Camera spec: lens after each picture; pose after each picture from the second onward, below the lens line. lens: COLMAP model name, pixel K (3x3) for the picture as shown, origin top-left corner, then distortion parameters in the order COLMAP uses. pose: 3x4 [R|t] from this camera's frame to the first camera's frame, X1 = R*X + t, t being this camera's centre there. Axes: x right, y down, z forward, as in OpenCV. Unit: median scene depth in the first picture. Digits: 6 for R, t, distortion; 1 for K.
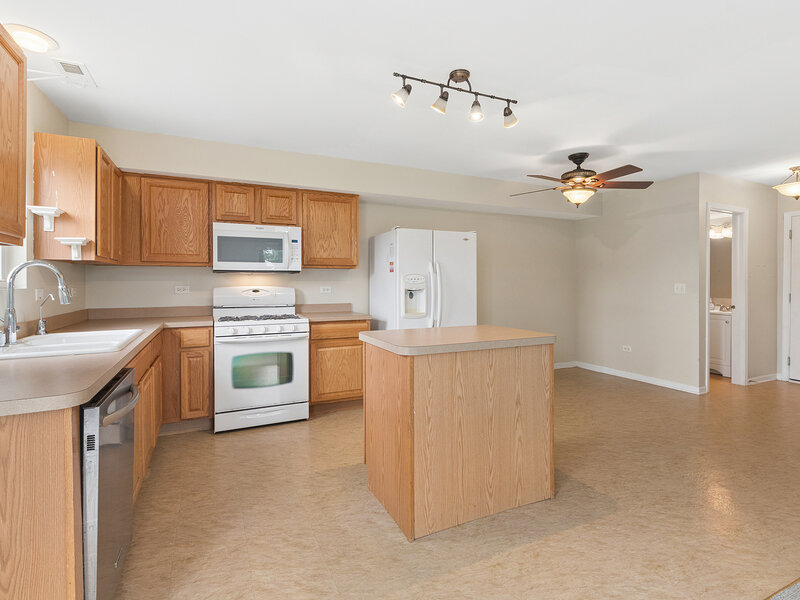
lens RADIAL K [[405.1, 0, 391.7], [0, 405.1, 284.3], [0, 0, 1]] dist [0.000045, -0.000861]
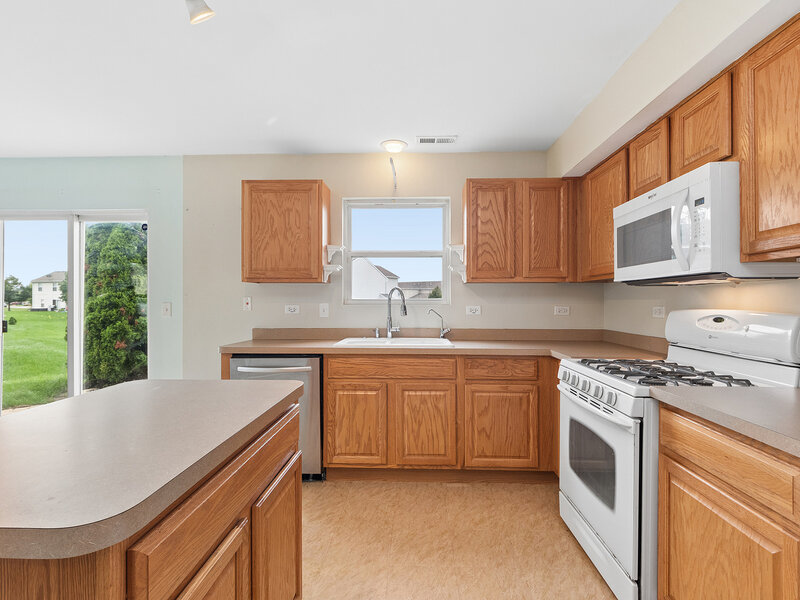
lens RADIAL K [[404.7, 0, 397.8], [0, 404.7, 298.5], [0, 0, 1]] dist [0.002095, -0.005108]
pose [[-0.445993, -0.004981, -0.895023, 0.272249], [-0.006990, 0.999973, -0.002082, -0.004940], [0.895009, 0.005328, -0.446016, 0.925843]]
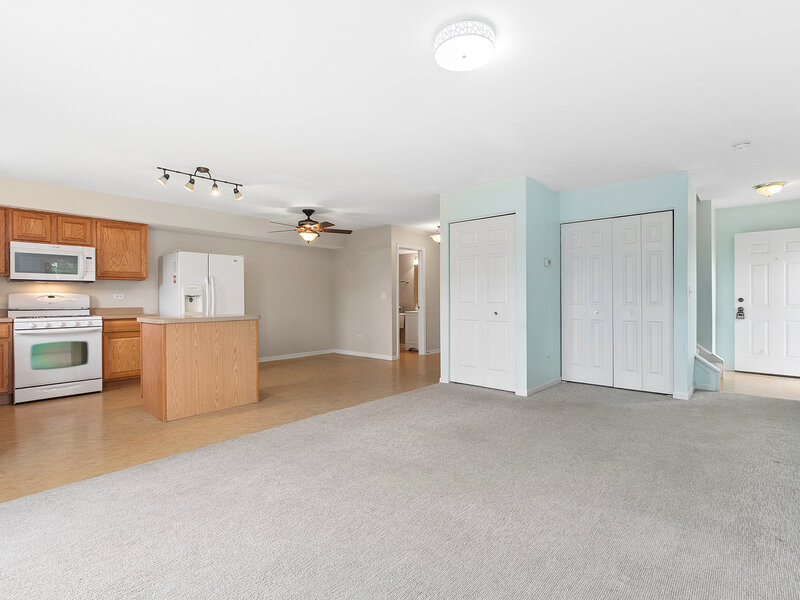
lens RADIAL K [[404.7, 0, 397.8], [0, 404.7, 298.5], [0, 0, 1]] dist [0.002095, -0.005108]
pose [[0.914397, -0.003400, 0.404805, 0.143834], [0.007218, 0.999943, -0.007904, 0.041640], [-0.404755, 0.010150, 0.914369, -0.599317]]
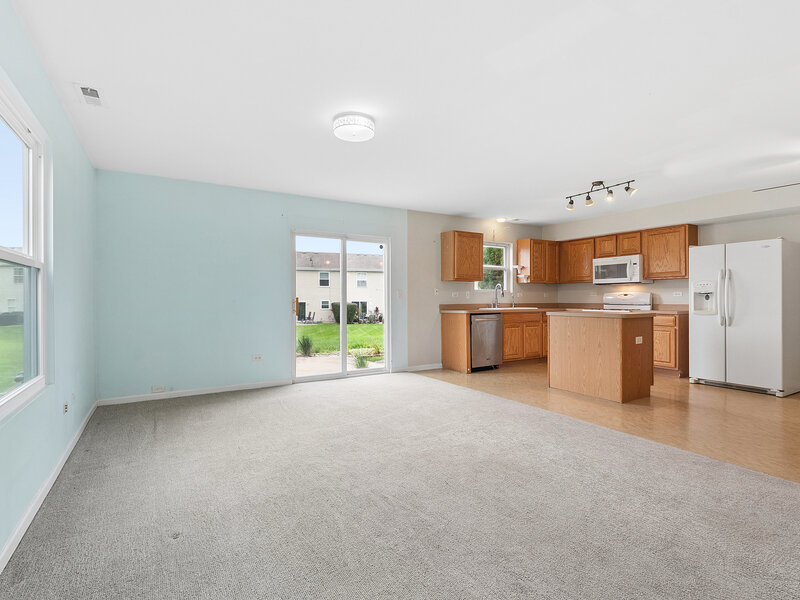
lens RADIAL K [[404.7, 0, 397.8], [0, 404.7, 298.5], [0, 0, 1]] dist [0.002095, -0.005108]
pose [[0.109906, -0.000028, -0.993942, 1.294311], [-0.003019, 0.999995, -0.000362, 0.036802], [0.993937, 0.003040, 0.109905, -0.125941]]
